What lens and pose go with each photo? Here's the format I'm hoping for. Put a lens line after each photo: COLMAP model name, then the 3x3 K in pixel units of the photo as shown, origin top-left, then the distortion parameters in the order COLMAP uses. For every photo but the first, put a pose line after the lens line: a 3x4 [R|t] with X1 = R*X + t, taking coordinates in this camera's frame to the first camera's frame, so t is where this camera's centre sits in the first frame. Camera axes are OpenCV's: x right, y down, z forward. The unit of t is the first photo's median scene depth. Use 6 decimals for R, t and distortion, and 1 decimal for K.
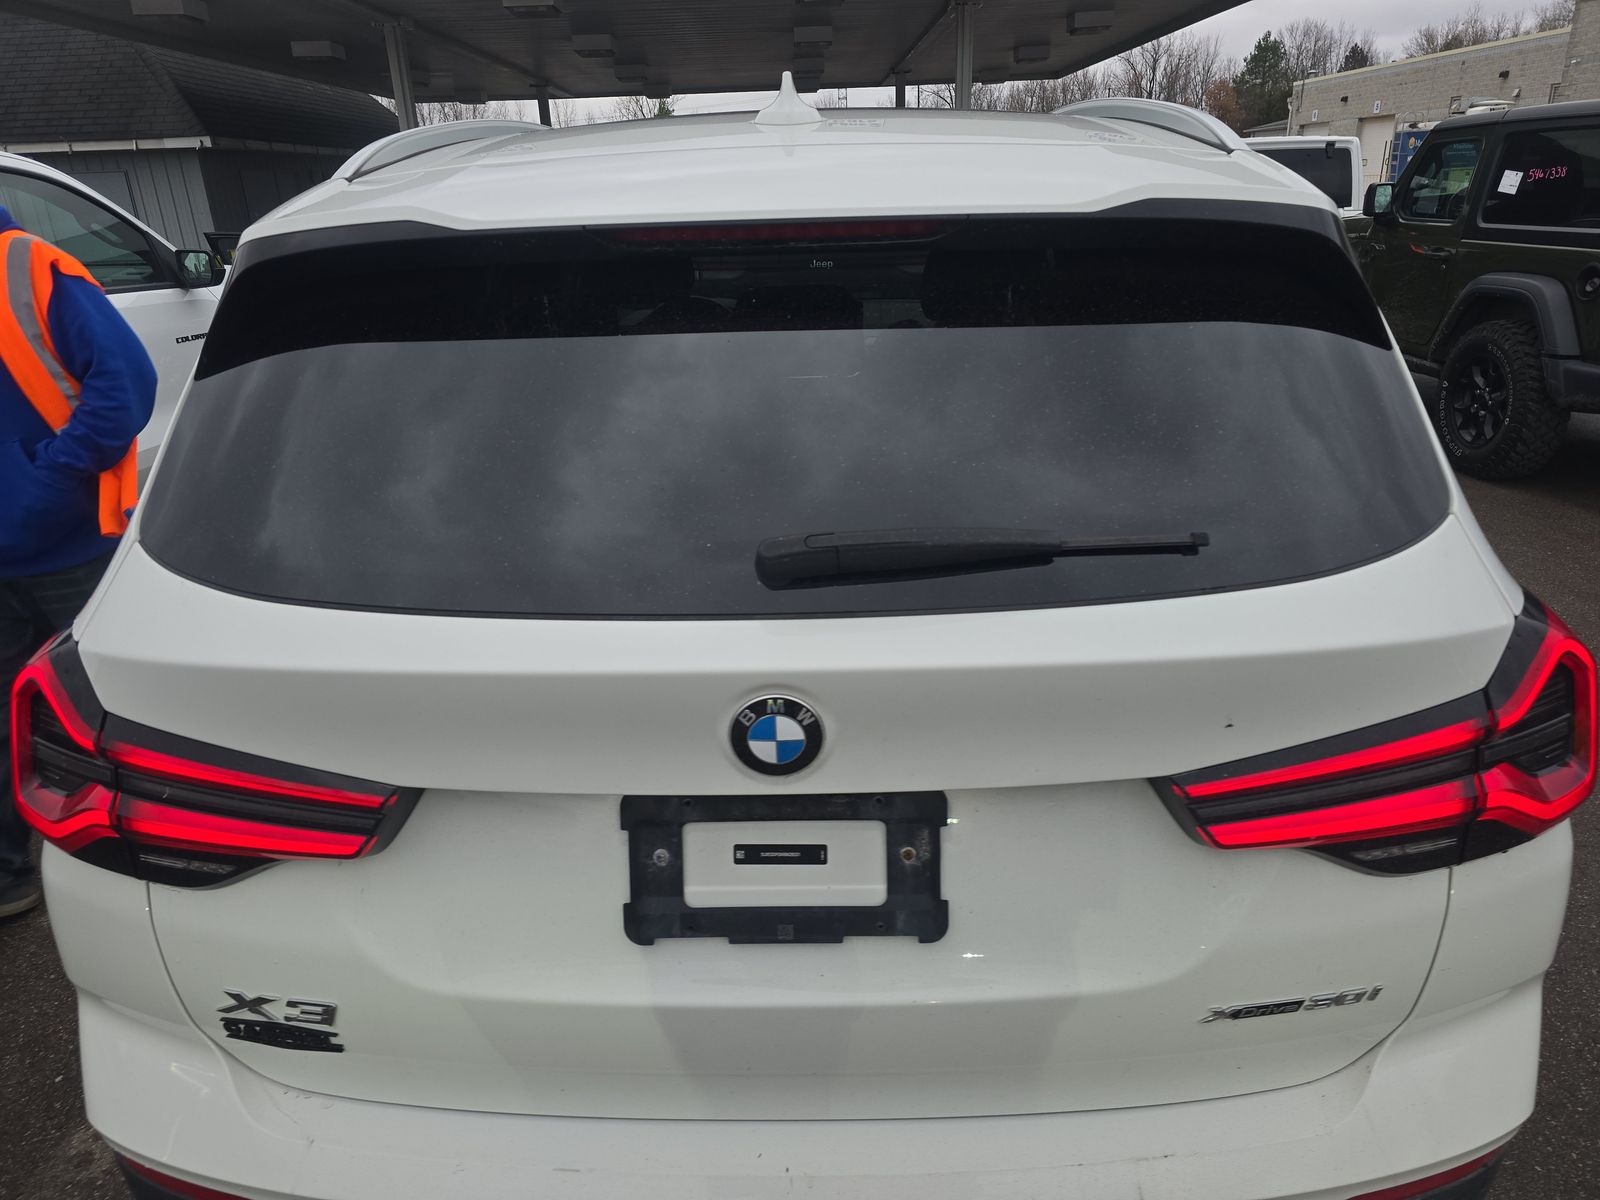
lens RADIAL K [[1056.1, 0, 800.0], [0, 1056.1, 600.0], [0, 0, 1]] dist [0.077115, -0.099989]
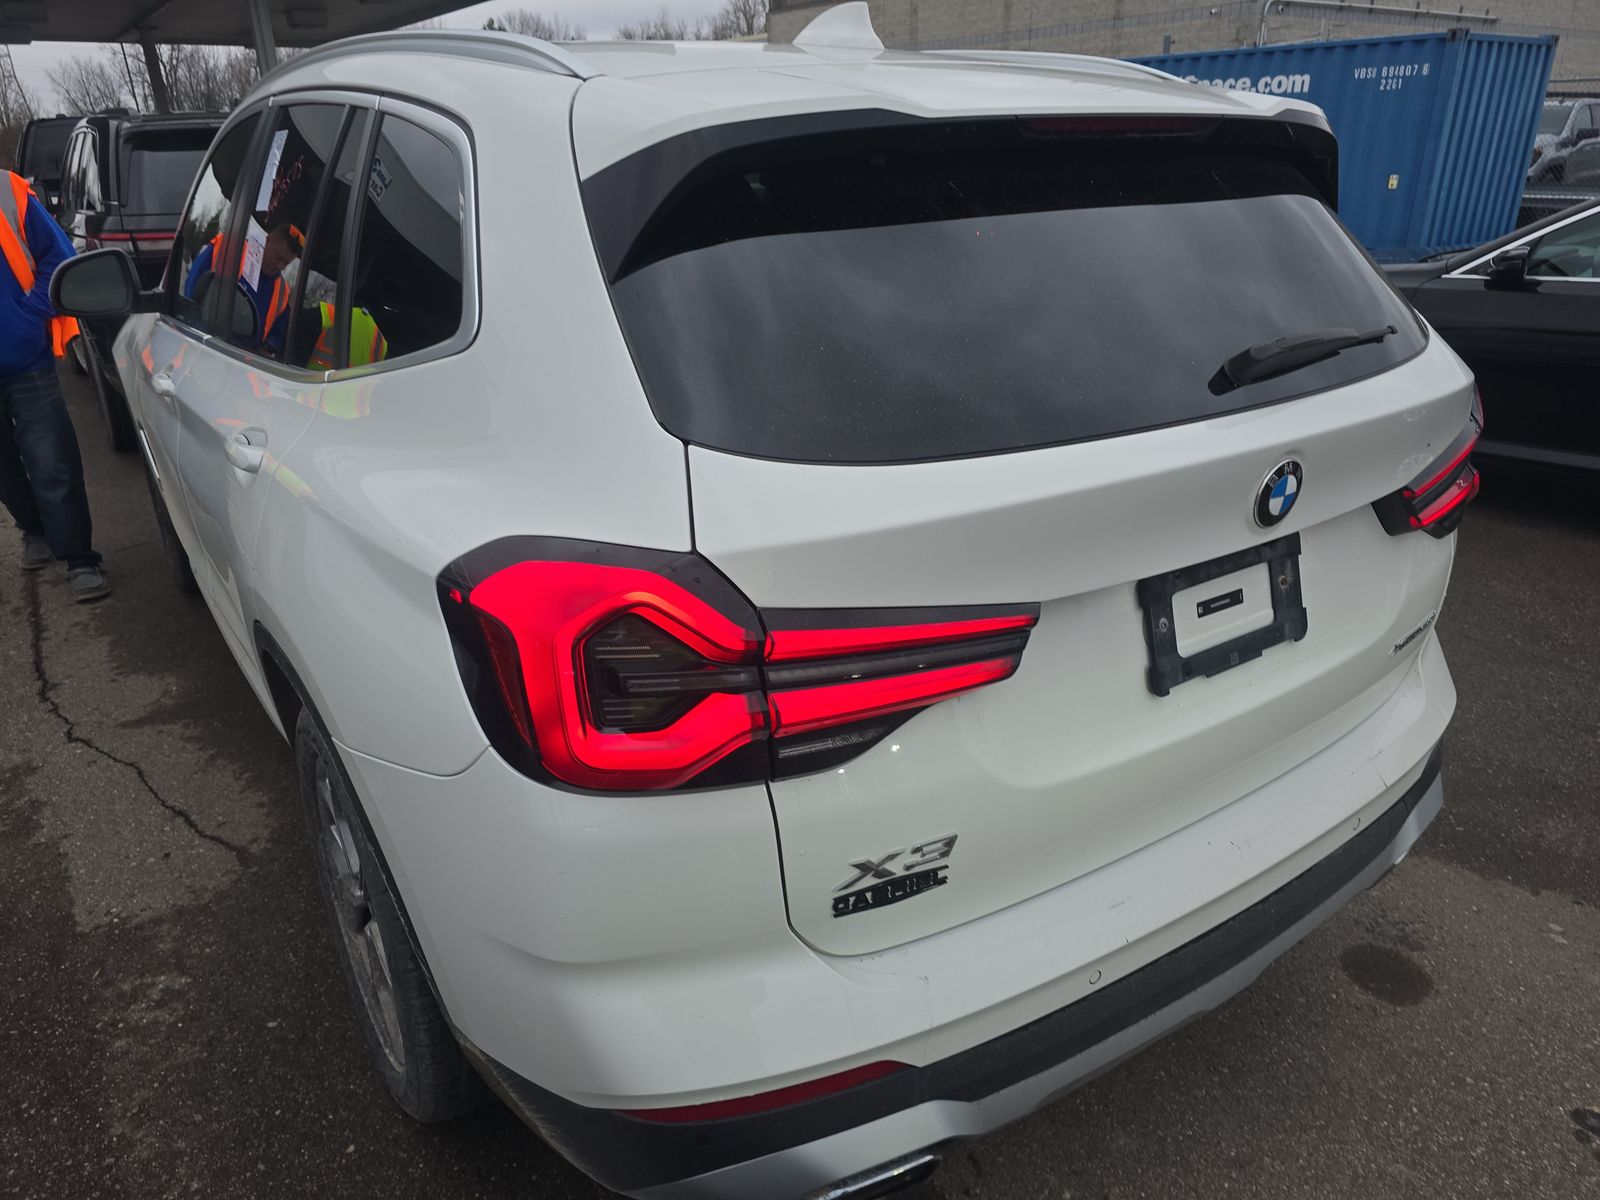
lens RADIAL K [[1079.6, 0, 801.5], [0, 1079.6, 588.9], [0, 0, 1]] dist [0.003500, -0.000812]
pose [[0.821377, -0.202235, 0.533330, -1.145925], [0.199736, 0.977812, 0.063168, 0.036255], [-0.534271, 0.054640, 0.843545, 0.153410]]
